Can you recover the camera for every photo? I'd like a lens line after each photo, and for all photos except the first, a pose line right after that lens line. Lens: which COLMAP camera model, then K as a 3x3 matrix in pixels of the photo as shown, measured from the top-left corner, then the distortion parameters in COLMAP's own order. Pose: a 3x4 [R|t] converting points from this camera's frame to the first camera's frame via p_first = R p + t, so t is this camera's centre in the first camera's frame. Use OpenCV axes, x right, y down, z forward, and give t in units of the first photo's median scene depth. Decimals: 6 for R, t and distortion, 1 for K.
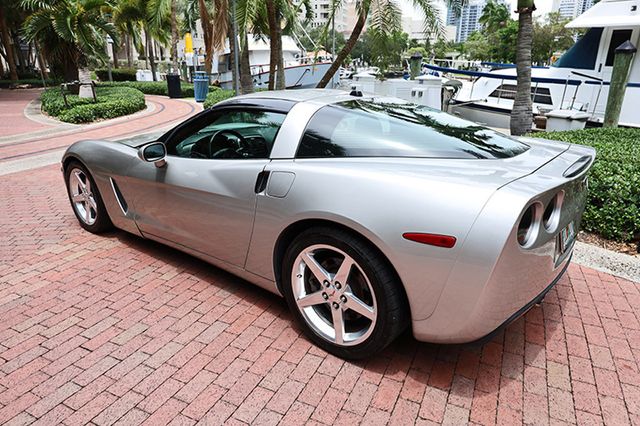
lens RADIAL K [[409.2, 0, 301.4], [0, 409.2, 211.9], [0, 0, 1]] dist [-0.003807, 0.000043]
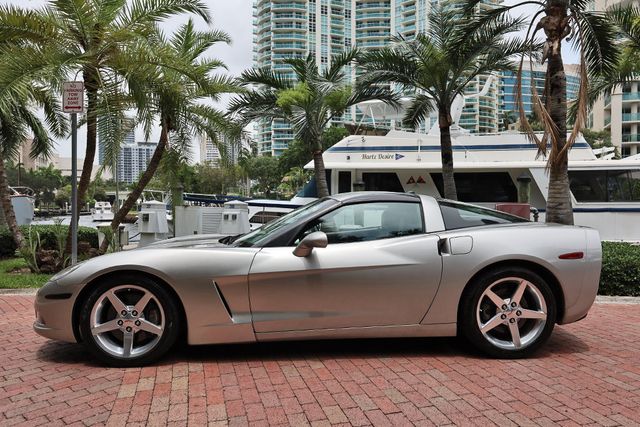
lens RADIAL K [[451.8, 0, 291.8], [0, 451.8, 215.2], [0, 0, 1]] dist [0.000395, -0.001941]
pose [[0.760924, -0.012461, 0.648722, -0.983838], [0.214991, 0.948178, -0.233962, 0.048666], [-0.612188, 0.317497, 0.724170, 0.115772]]
